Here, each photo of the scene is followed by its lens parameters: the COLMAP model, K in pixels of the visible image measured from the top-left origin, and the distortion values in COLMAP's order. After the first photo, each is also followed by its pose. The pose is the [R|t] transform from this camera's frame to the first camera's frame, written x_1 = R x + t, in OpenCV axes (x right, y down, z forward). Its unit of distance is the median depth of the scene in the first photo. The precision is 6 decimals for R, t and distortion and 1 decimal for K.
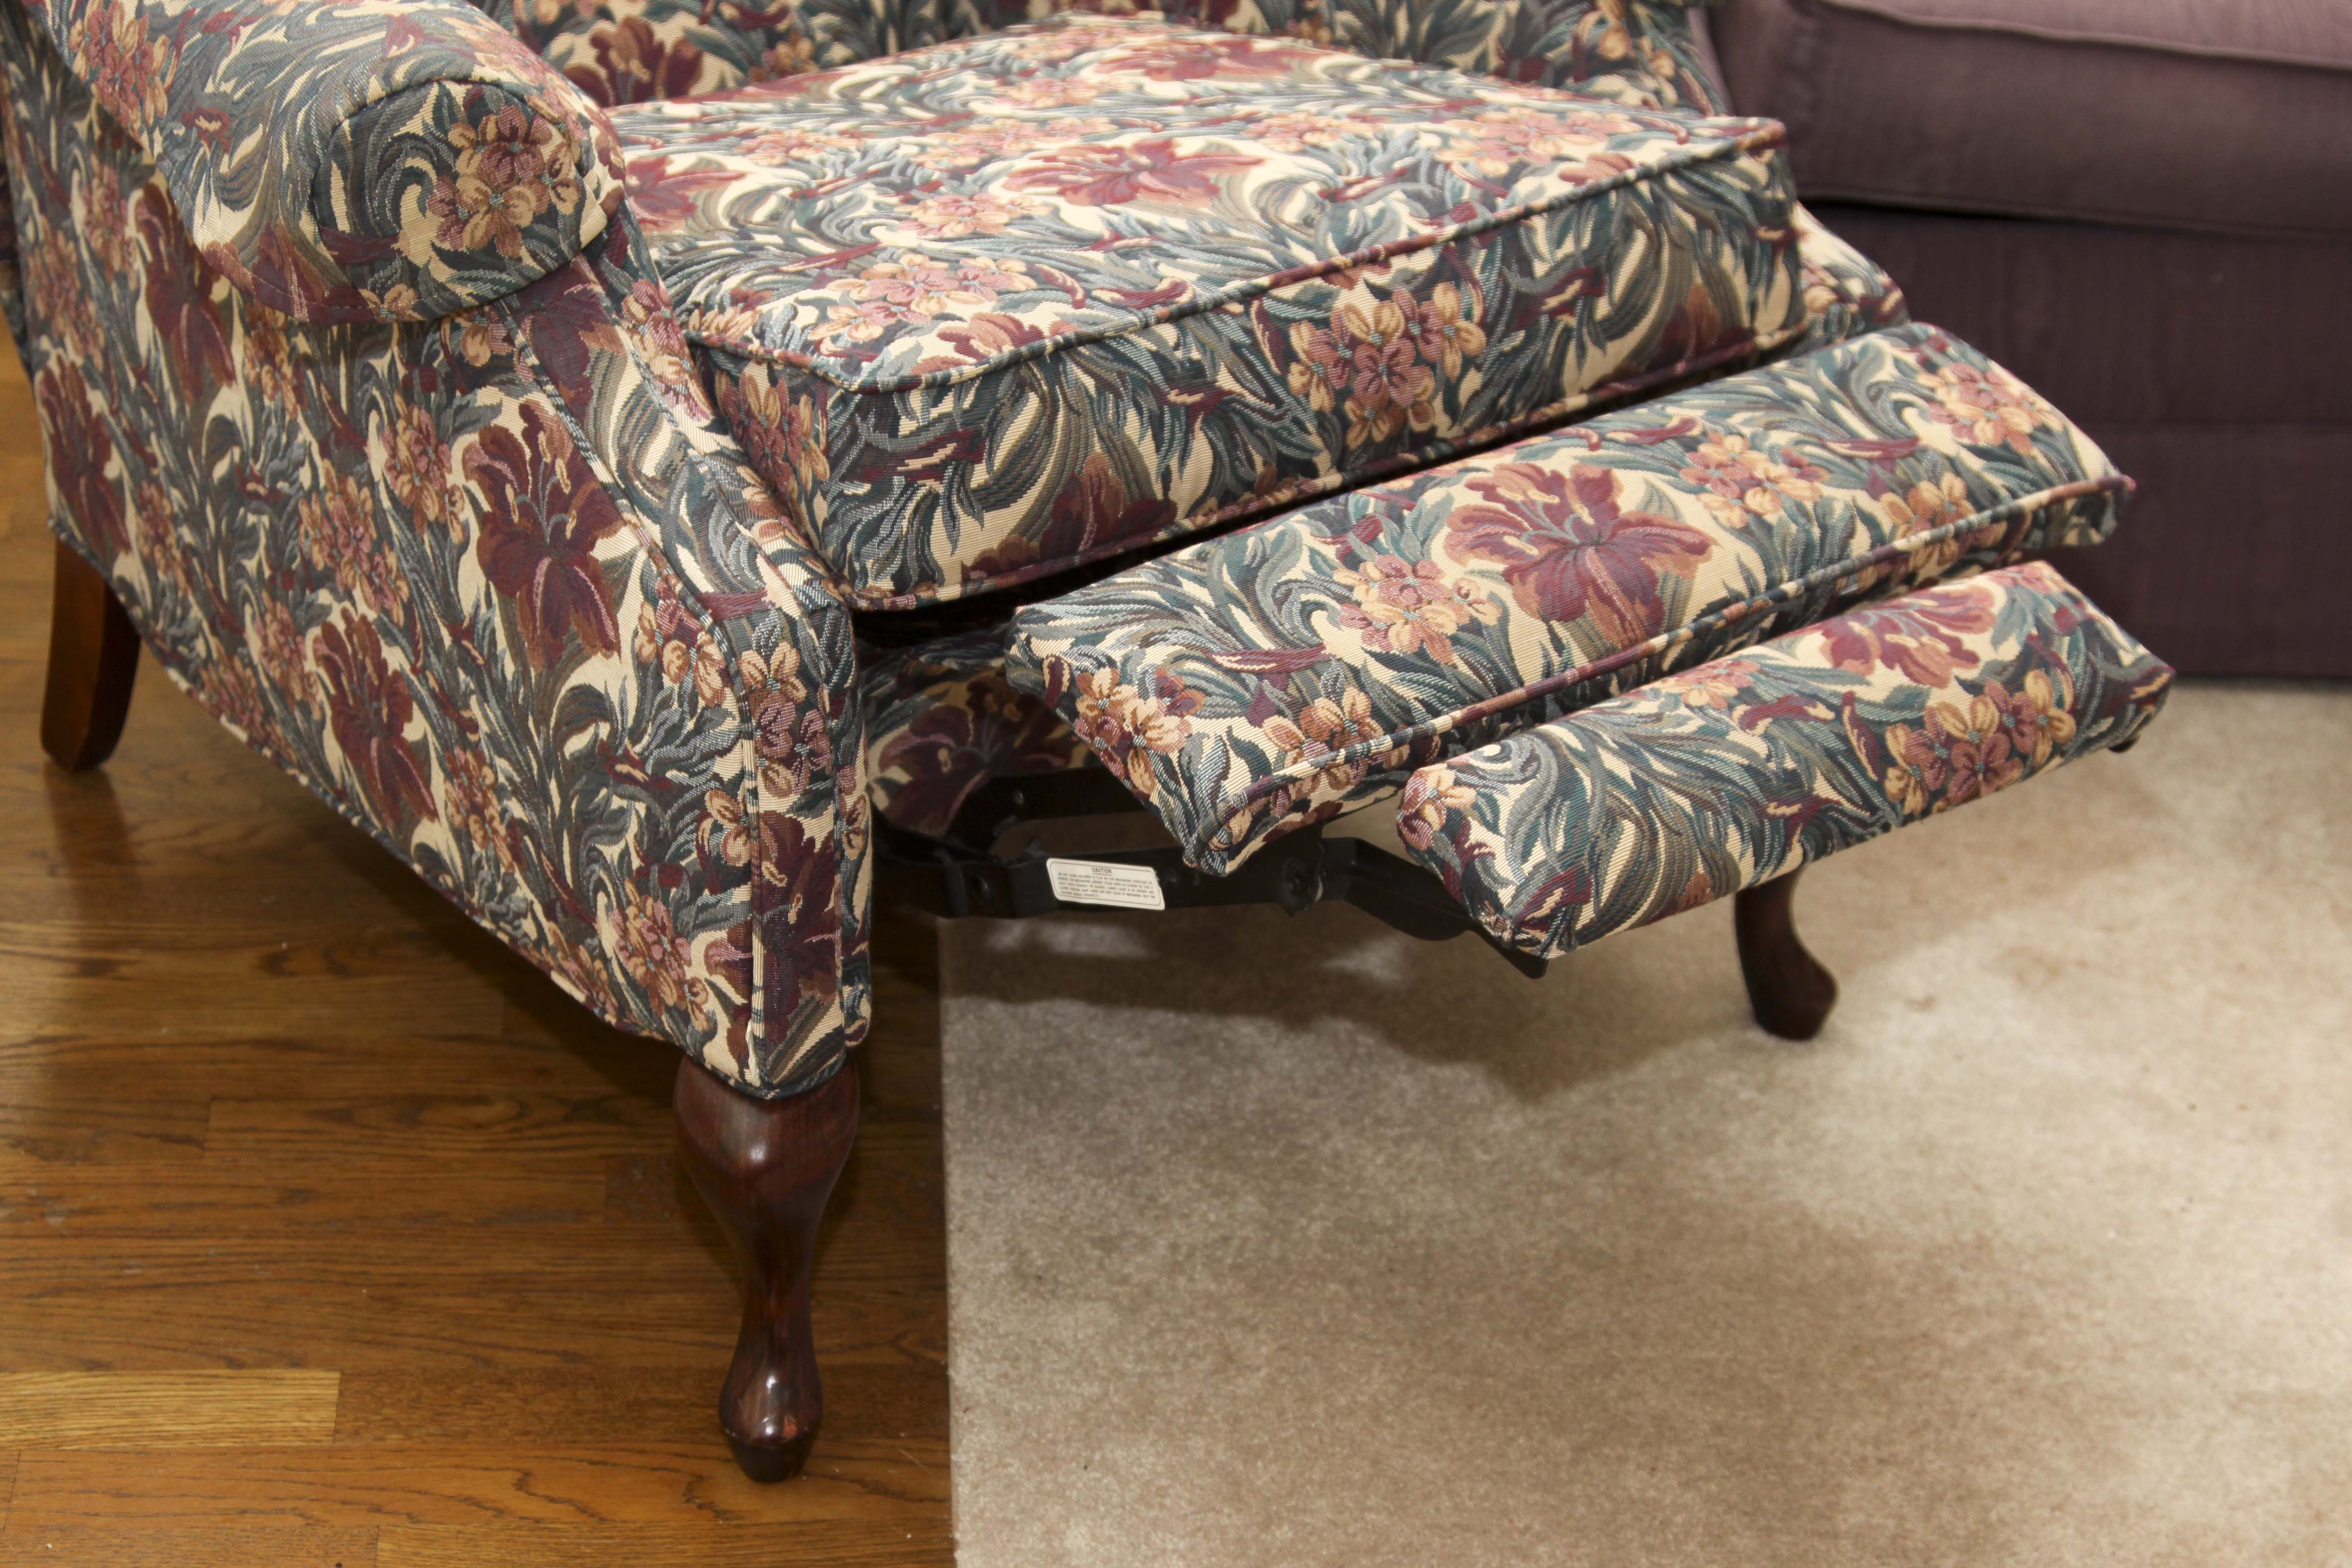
lens RADIAL K [[4546.6, 0, 1171.0], [0, 4546.6, 828.3], [0, 0, 1]] dist [0.050593, 0.320047]
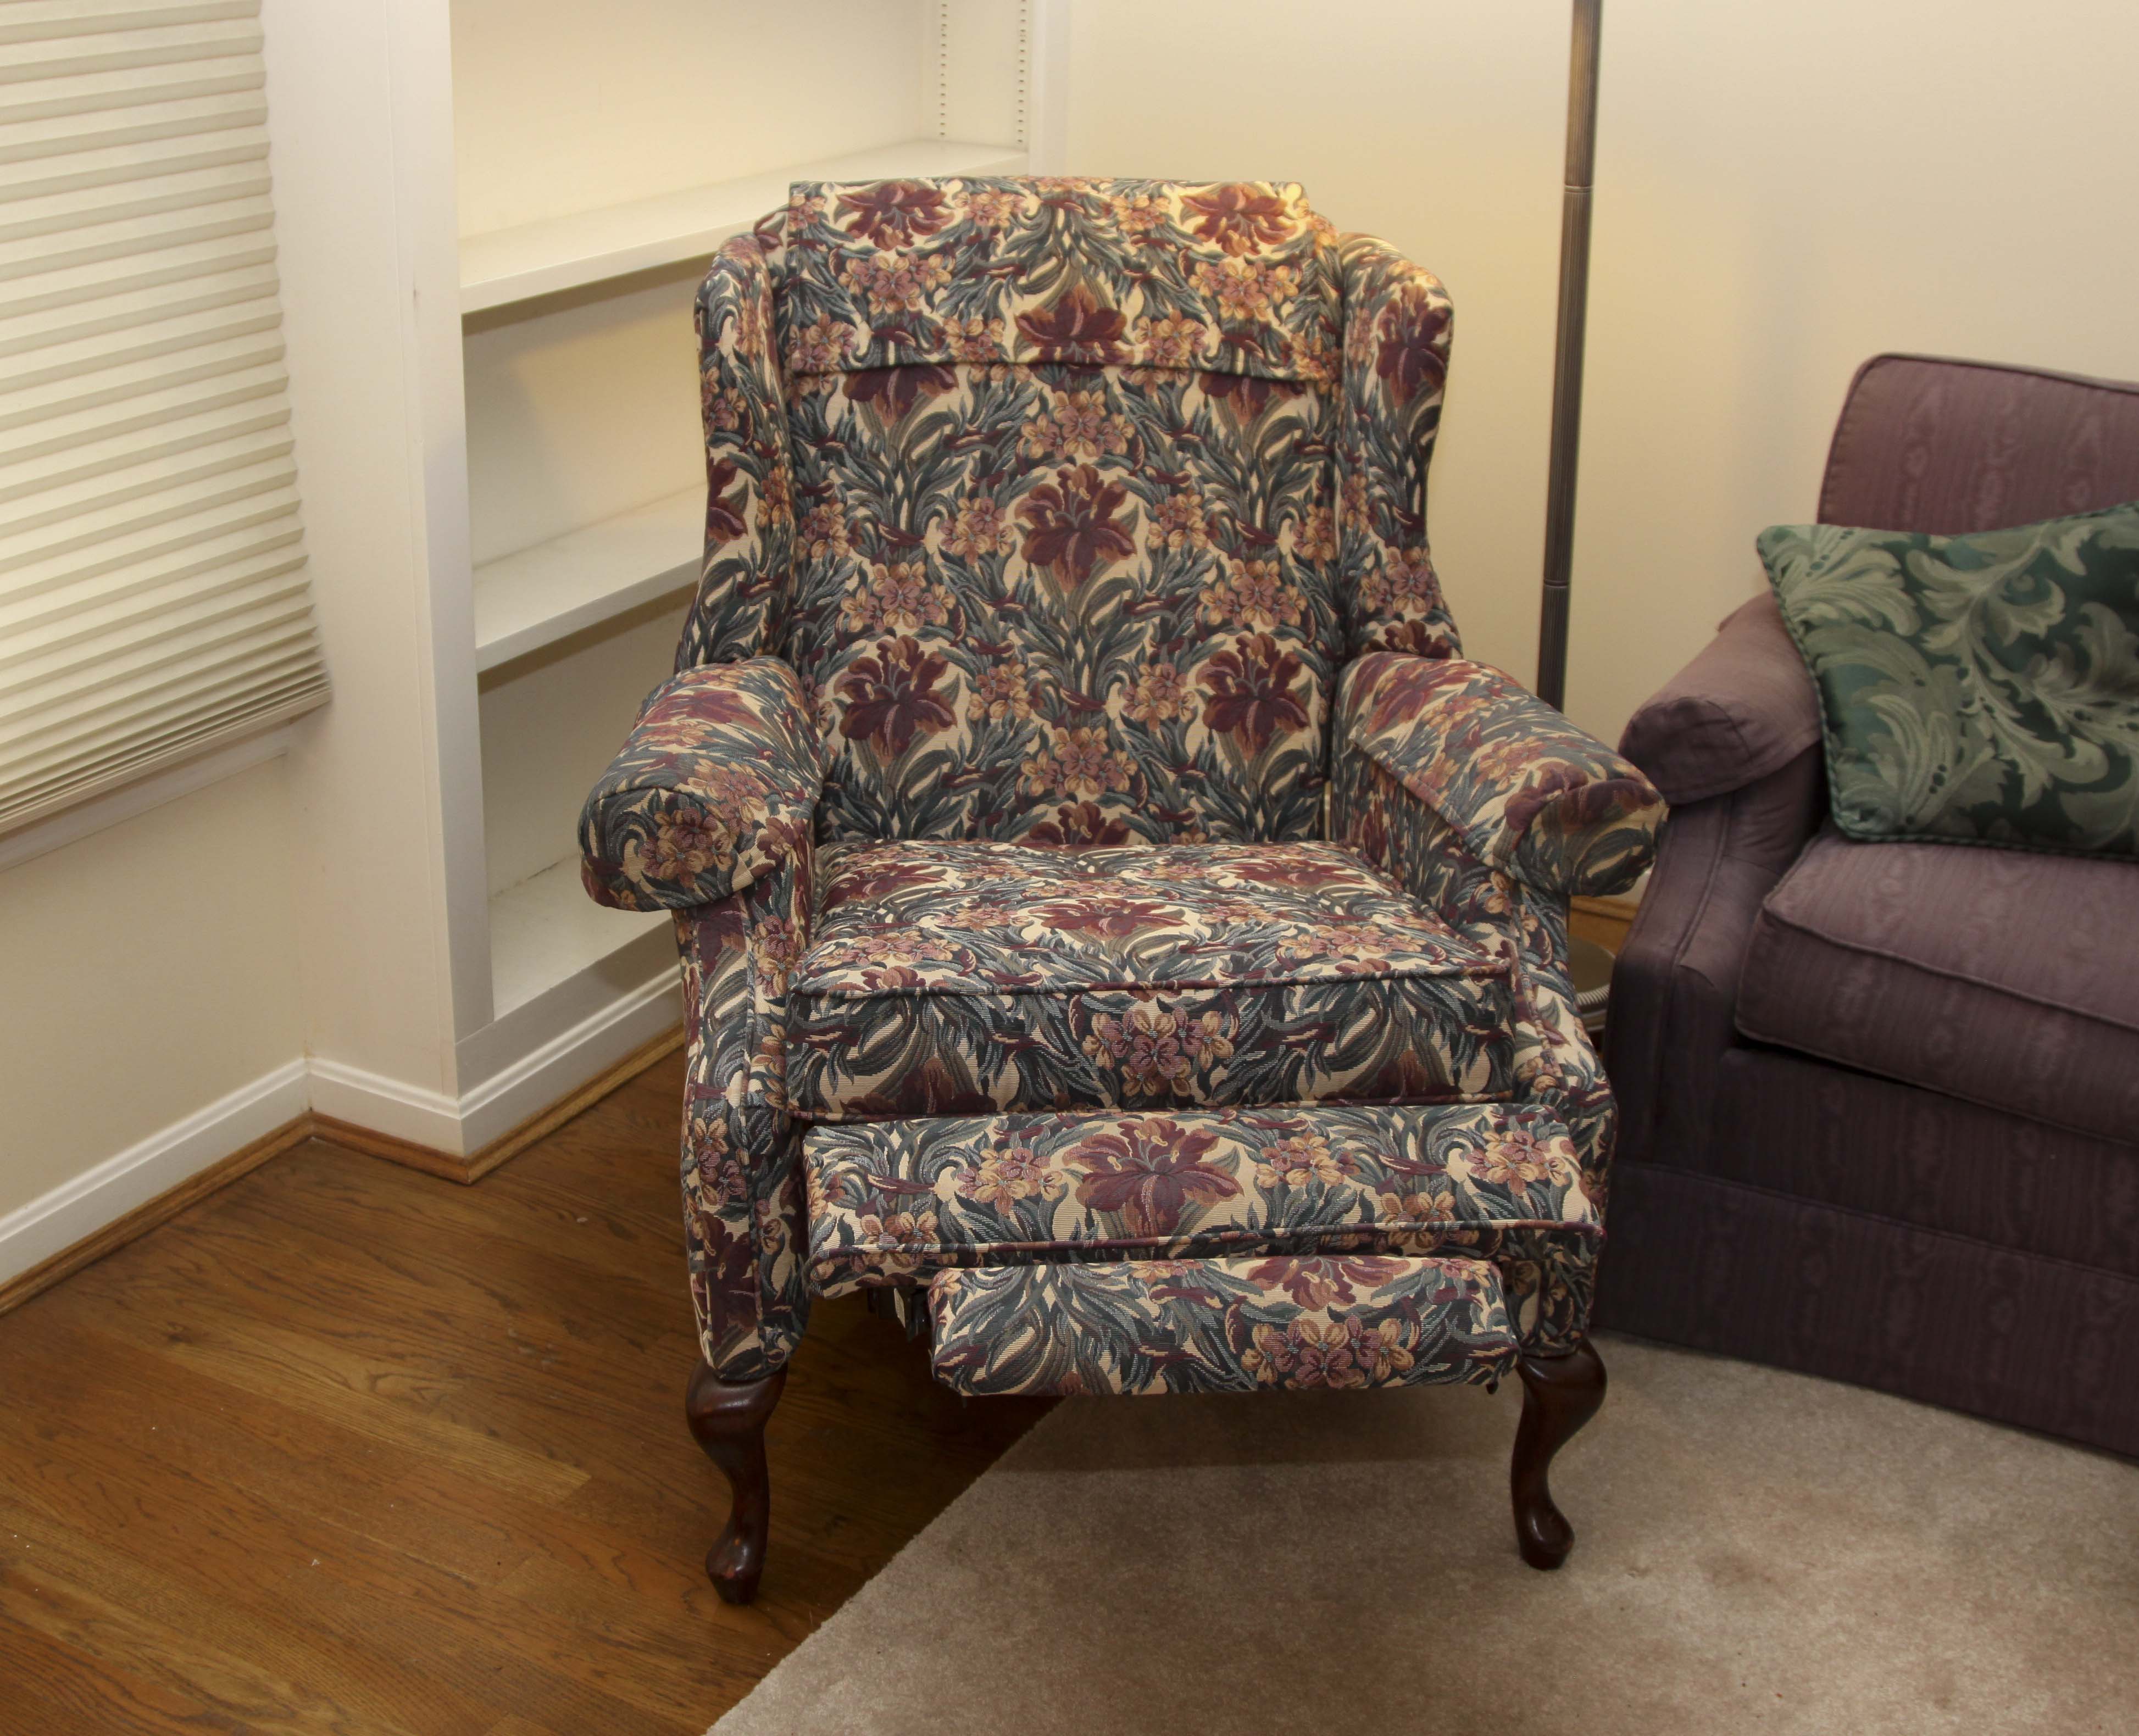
lens RADIAL K [[2804.2, 0, 967.2], [0, 2804.2, 868.8], [0, 0, 1]] dist [-0.156057, 0.130953]
pose [[0.822652, 0.168933, -0.542868, 0.556442], [-0.254266, 0.963345, -0.085530, -0.064076], [0.508520, 0.208394, 0.835451, 0.109101]]
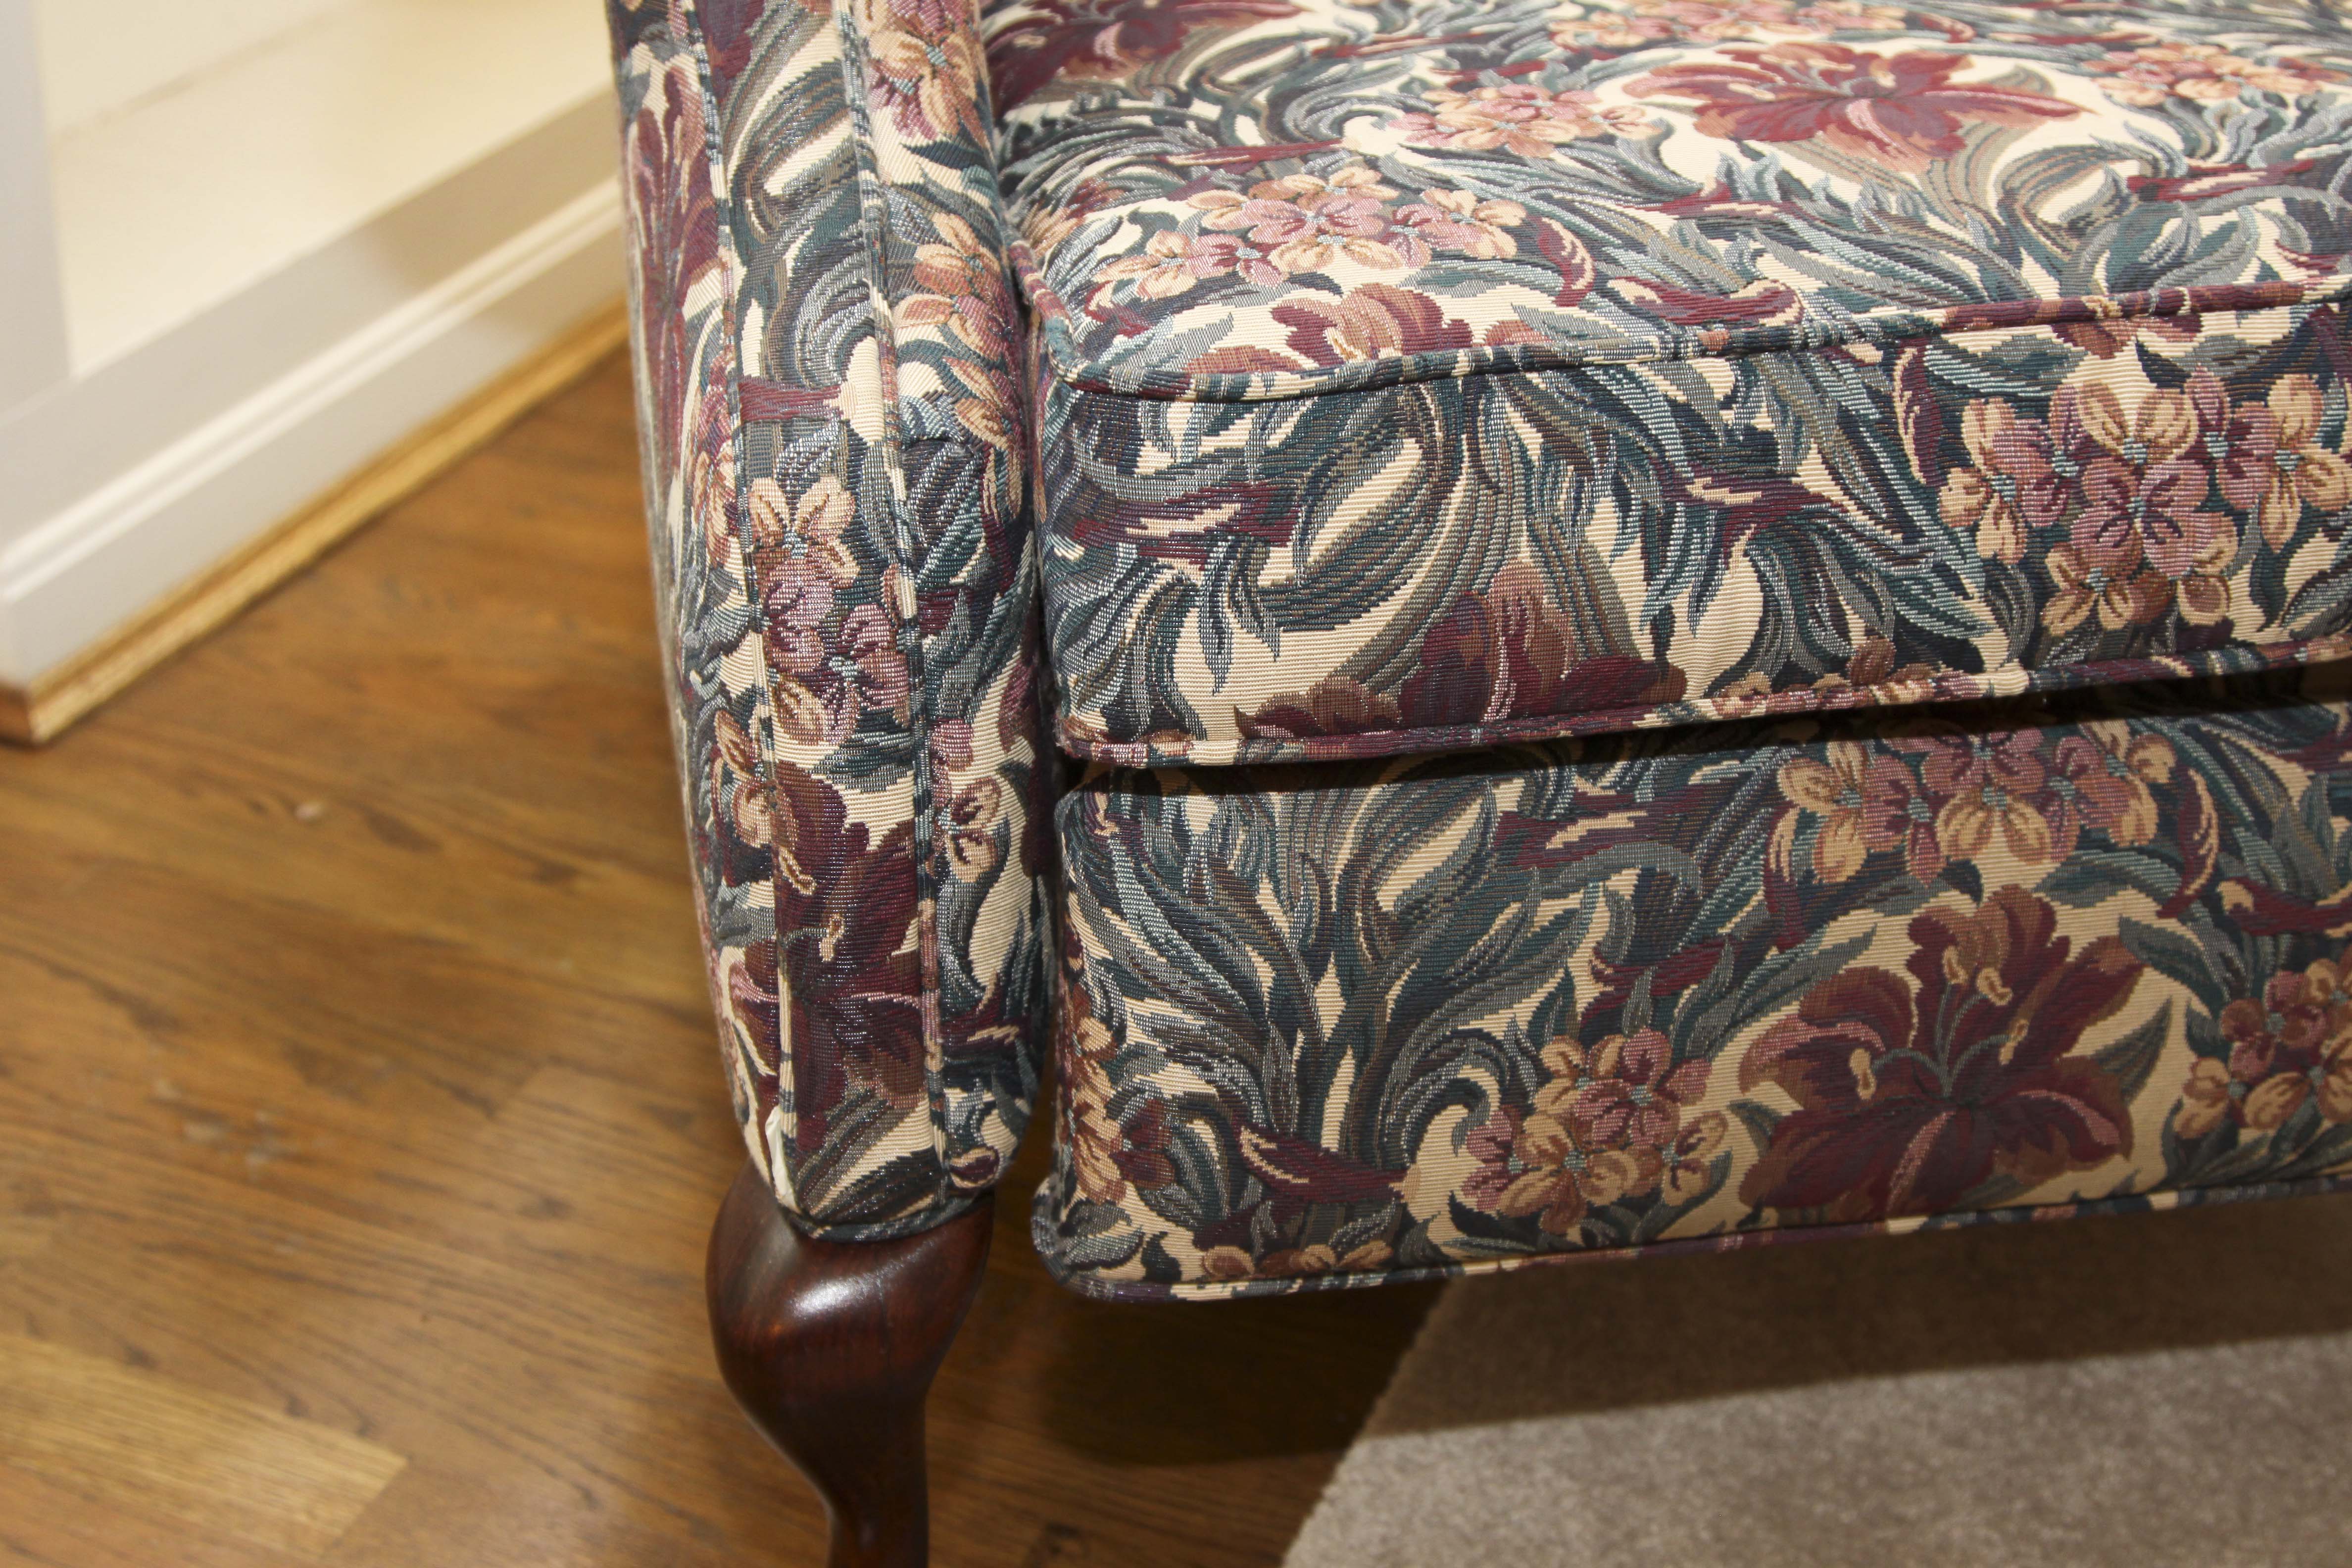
lens RADIAL K [[3500.9, 0, 1176.0], [0, 3500.9, 784.0], [0, 0, 1]] dist [-0.031455, 0.055425]
pose [[0.896174, 0.198850, -0.396649, 0.135466], [-0.215843, 0.976426, 0.001840, -0.012583], [0.387665, 0.083965, 0.917968, 0.591886]]
